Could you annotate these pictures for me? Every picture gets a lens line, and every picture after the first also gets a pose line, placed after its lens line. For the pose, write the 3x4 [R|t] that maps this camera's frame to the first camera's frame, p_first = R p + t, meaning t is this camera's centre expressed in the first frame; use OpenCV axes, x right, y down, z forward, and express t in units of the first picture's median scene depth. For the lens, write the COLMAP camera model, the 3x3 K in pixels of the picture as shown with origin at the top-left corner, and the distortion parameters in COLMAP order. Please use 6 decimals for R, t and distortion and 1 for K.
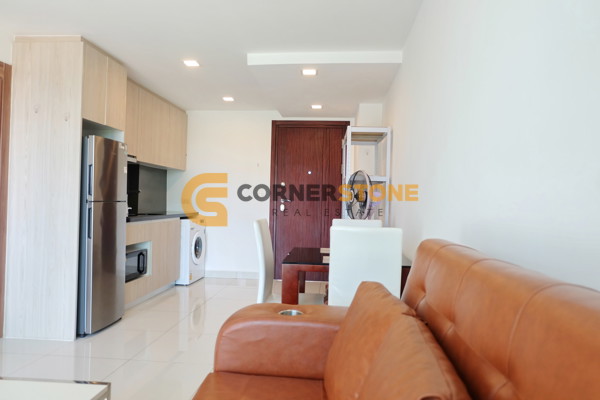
lens RADIAL K [[412.9, 0, 301.1], [0, 412.9, 195.1], [0, 0, 1]] dist [-0.066621, 0.079089]
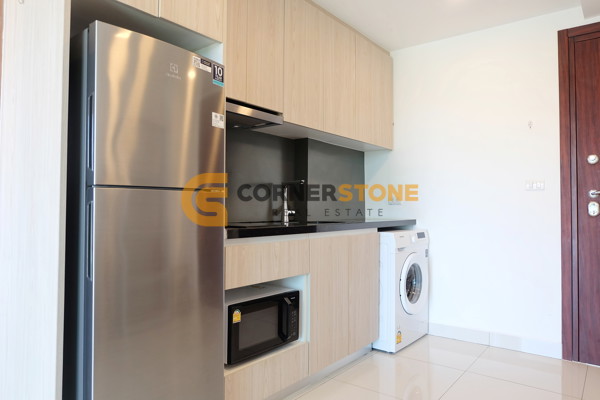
lens RADIAL K [[412.9, 0, 301.1], [0, 412.9, 195.1], [0, 0, 1]] dist [-0.066621, 0.079089]
pose [[0.842325, -0.030764, -0.538091, -0.082436], [0.017671, 0.999409, -0.029476, 0.024641], [0.538680, 0.015320, 0.842371, 0.477721]]
